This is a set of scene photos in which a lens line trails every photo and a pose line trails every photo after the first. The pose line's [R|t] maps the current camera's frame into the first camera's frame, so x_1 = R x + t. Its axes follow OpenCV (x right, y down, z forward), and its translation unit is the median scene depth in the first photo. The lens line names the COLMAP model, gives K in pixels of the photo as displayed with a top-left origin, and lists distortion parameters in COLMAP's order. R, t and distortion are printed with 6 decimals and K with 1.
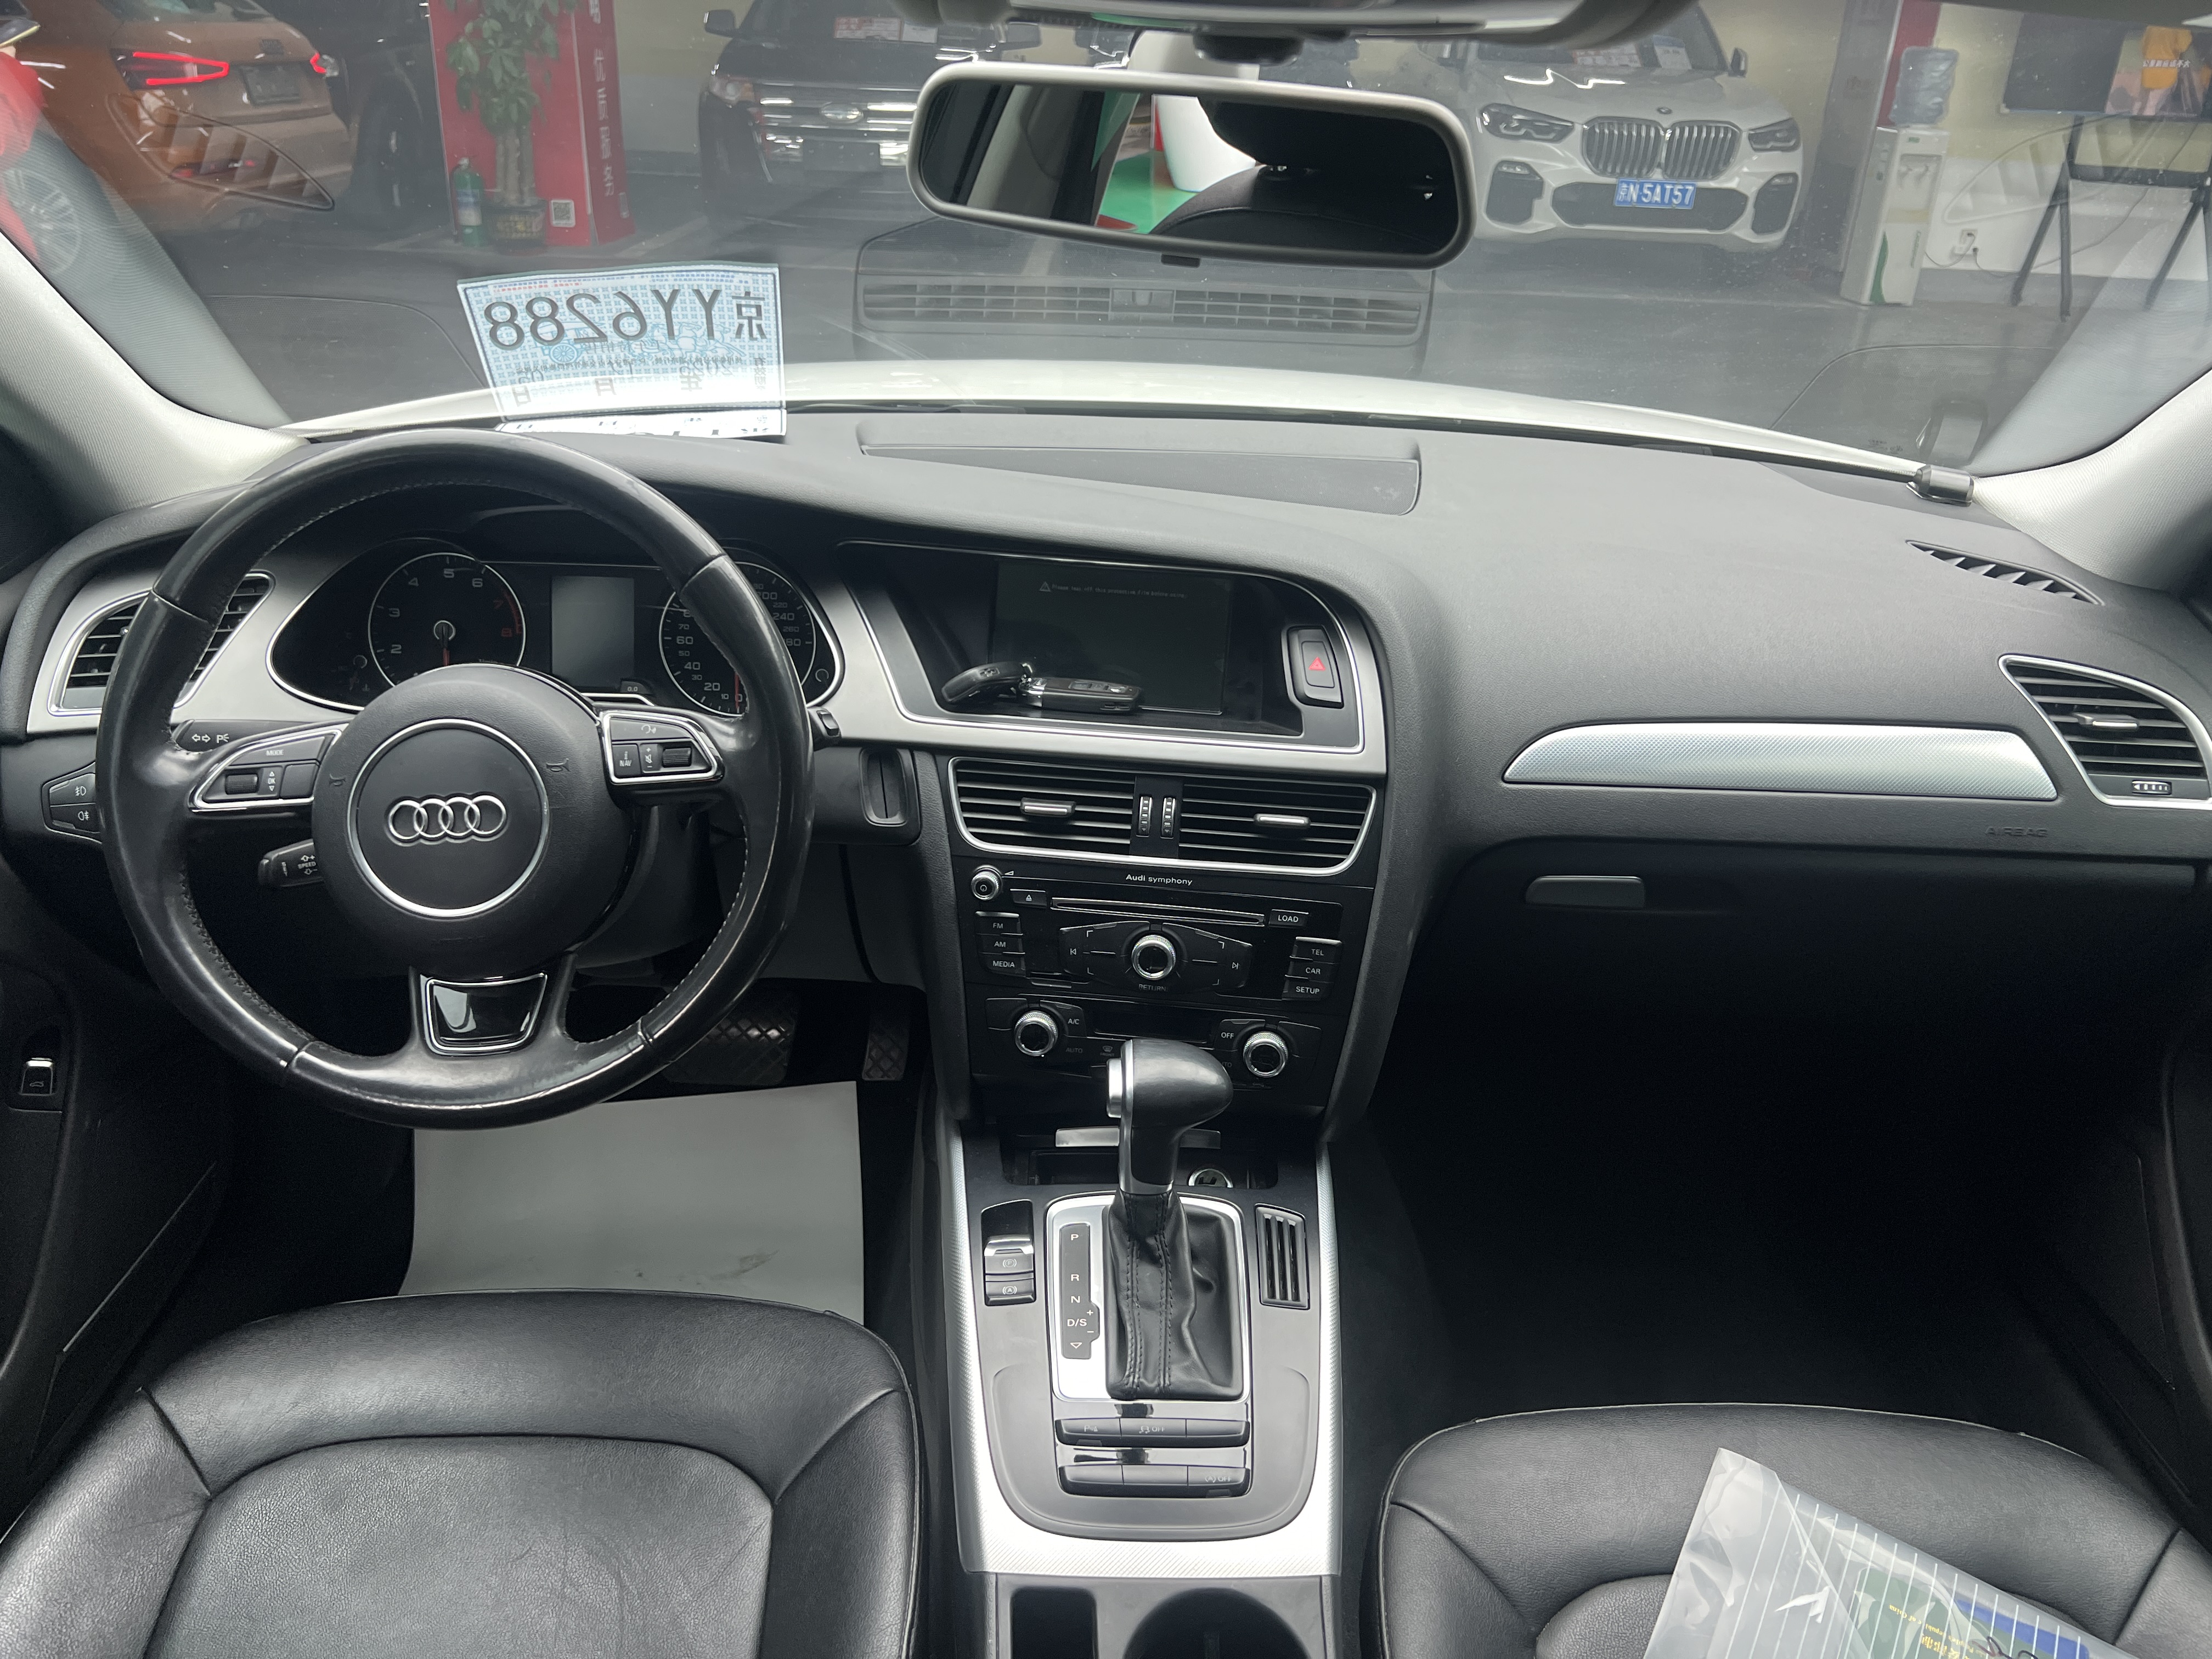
lens RADIAL K [[1661.6, 0, 1094.8], [0, 1661.6, 825.4], [0, 0, 1]] dist [0.034967, -0.045596]
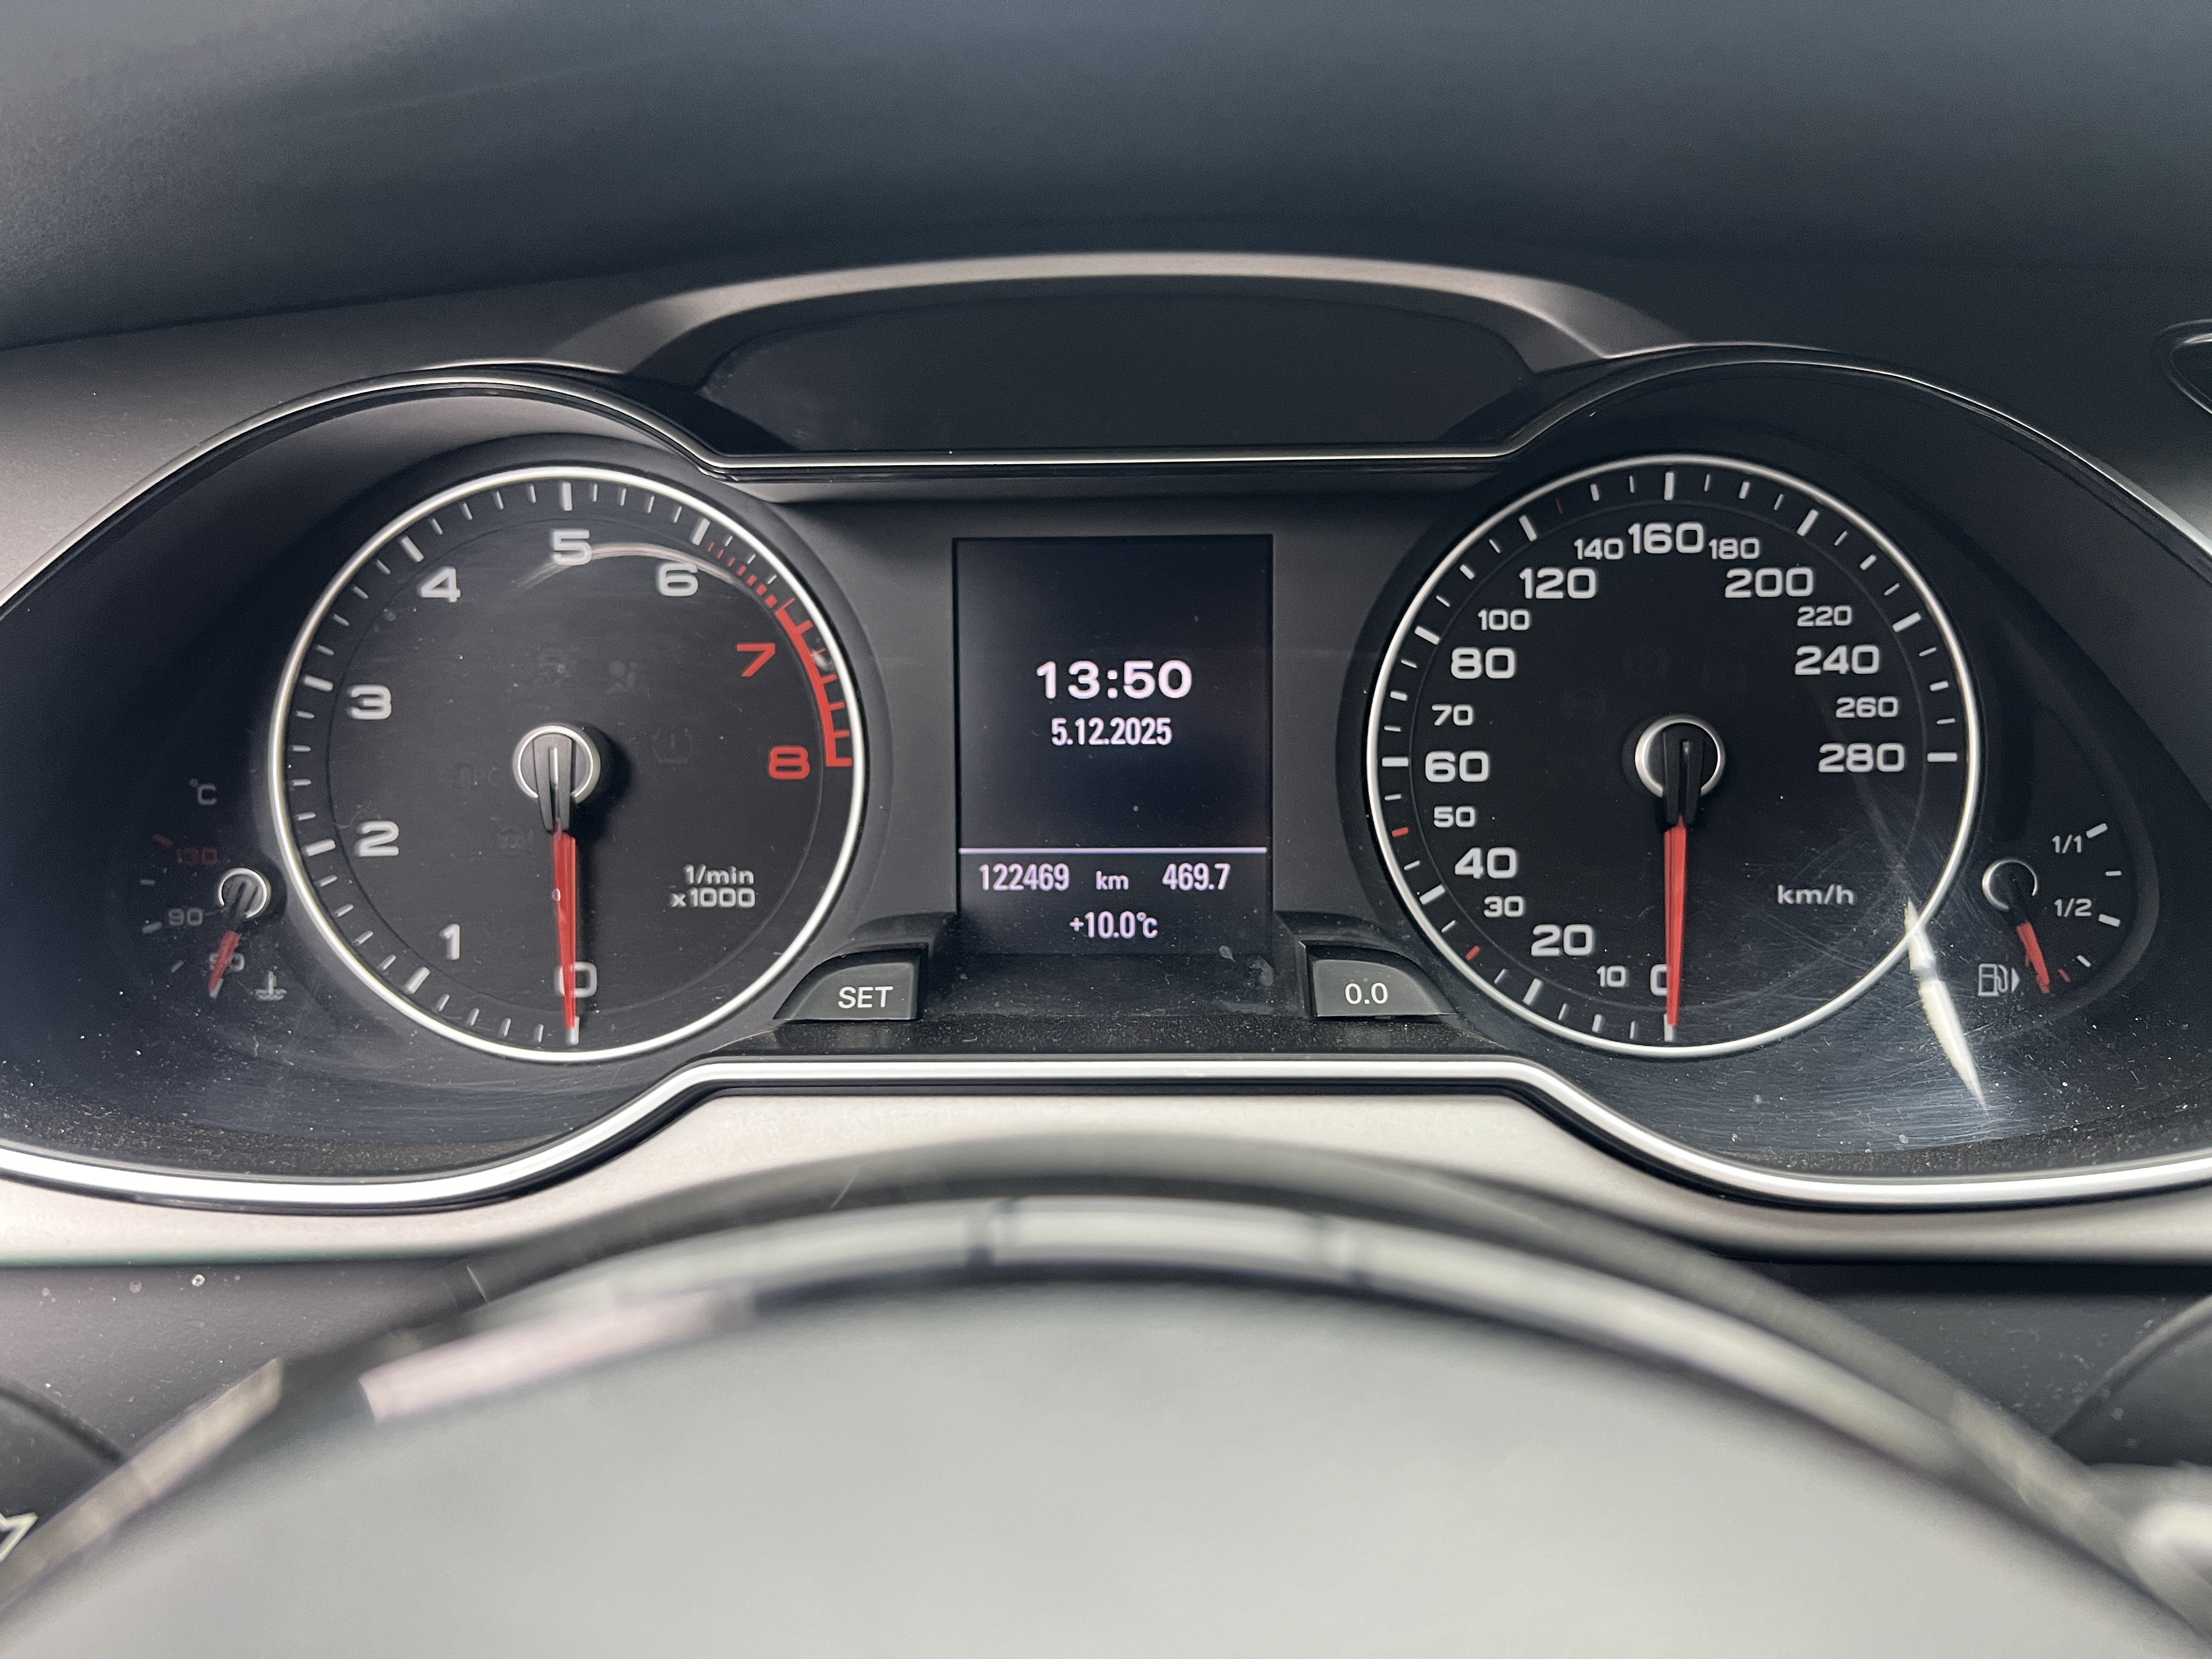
lens RADIAL K [[1661.6, 0, 1105.0], [0, 1661.6, 825.4], [0, 0, 1]] dist [0.034967, -0.045596]
pose [[0.998596, -0.030836, -0.043079, -0.333442], [0.028664, 0.998329, -0.050169, -0.103998], [0.044554, 0.048864, 0.997811, 0.846559]]
